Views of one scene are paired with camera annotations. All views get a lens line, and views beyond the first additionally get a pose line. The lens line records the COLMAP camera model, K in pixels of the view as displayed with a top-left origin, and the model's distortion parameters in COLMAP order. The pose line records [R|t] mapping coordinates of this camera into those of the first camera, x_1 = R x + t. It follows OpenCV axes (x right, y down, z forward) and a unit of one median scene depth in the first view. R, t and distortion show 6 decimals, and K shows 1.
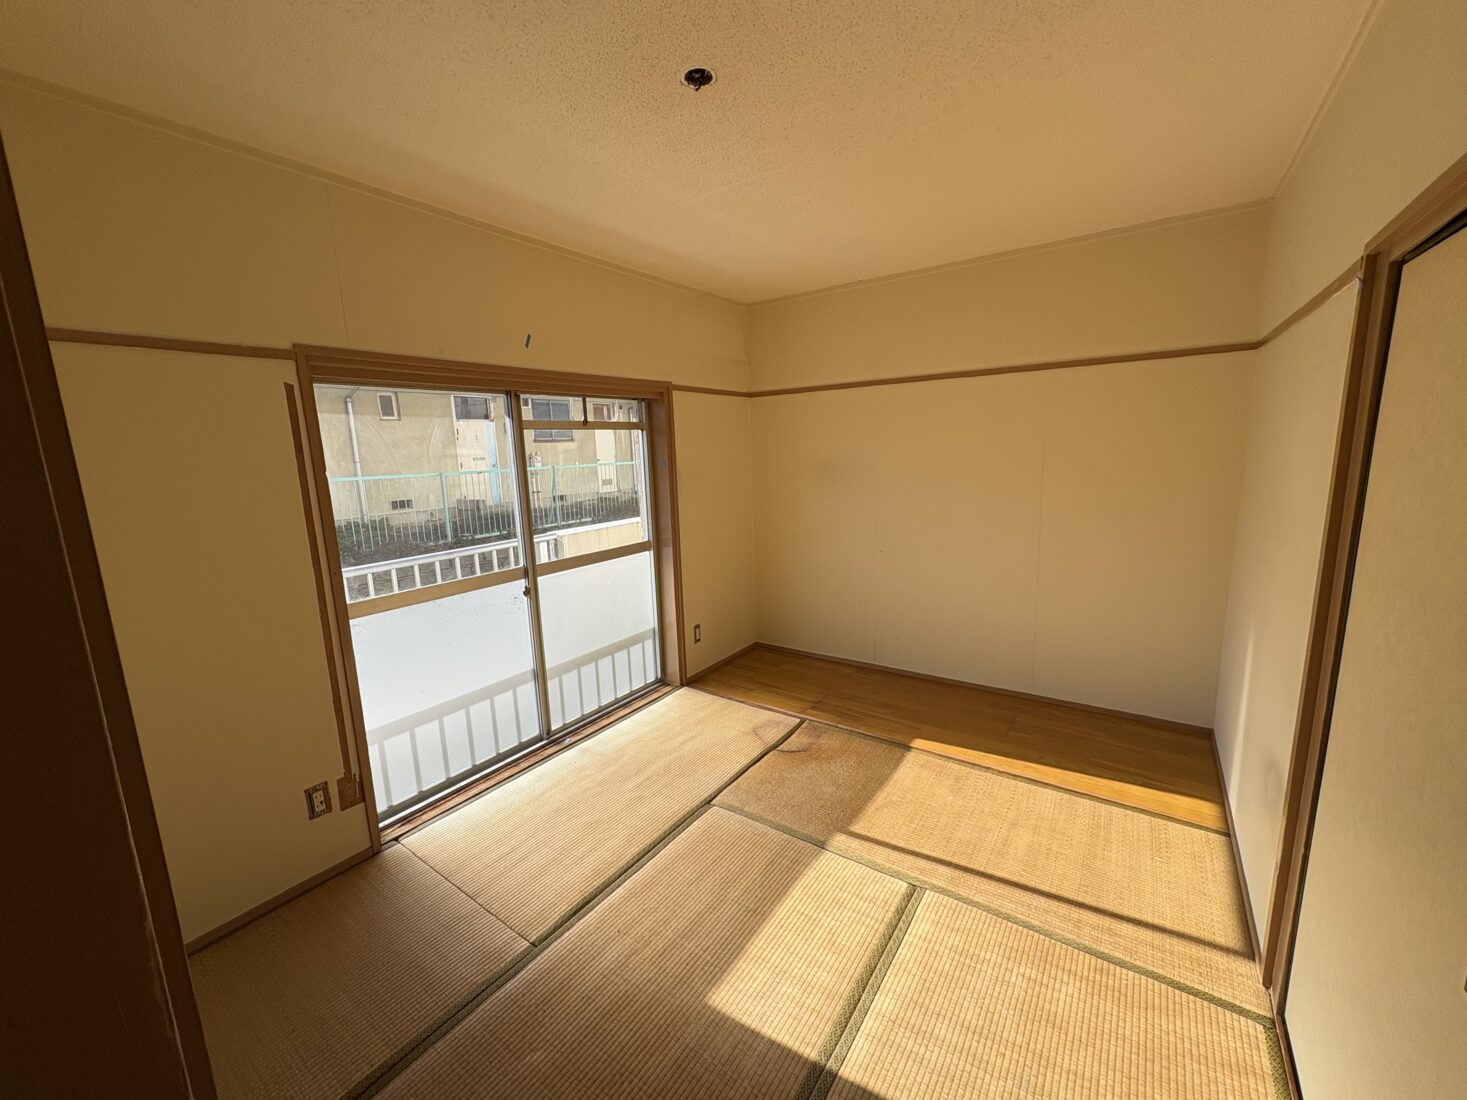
lens RADIAL K [[582.8, 0, 734.7], [0, 582.8, 548.4], [0, 0, 1]] dist [-0.002496, -0.000506]
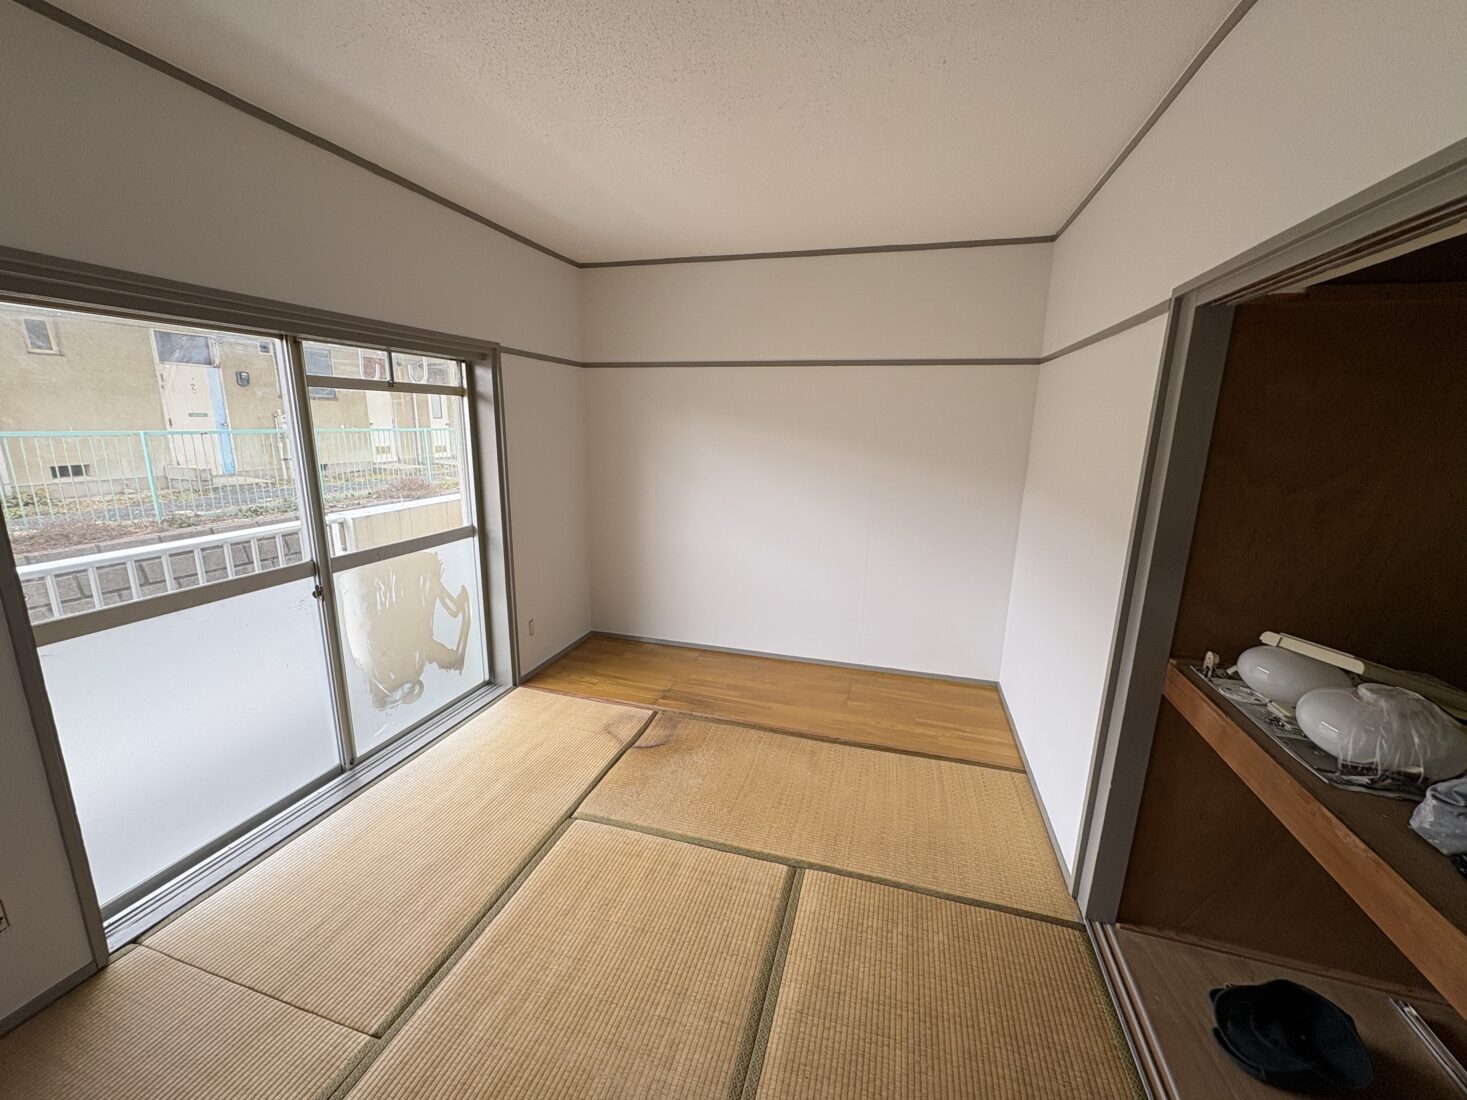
lens RADIAL K [[582.8, 0, 734.7], [0, 582.8, 547.1], [0, 0, 1]] dist [-0.002496, -0.000506]
pose [[0.943178, -0.017136, 0.331845, -0.080856], [0.004167, 0.999201, 0.039754, -0.015953], [-0.332261, -0.036113, 0.942496, 0.061830]]
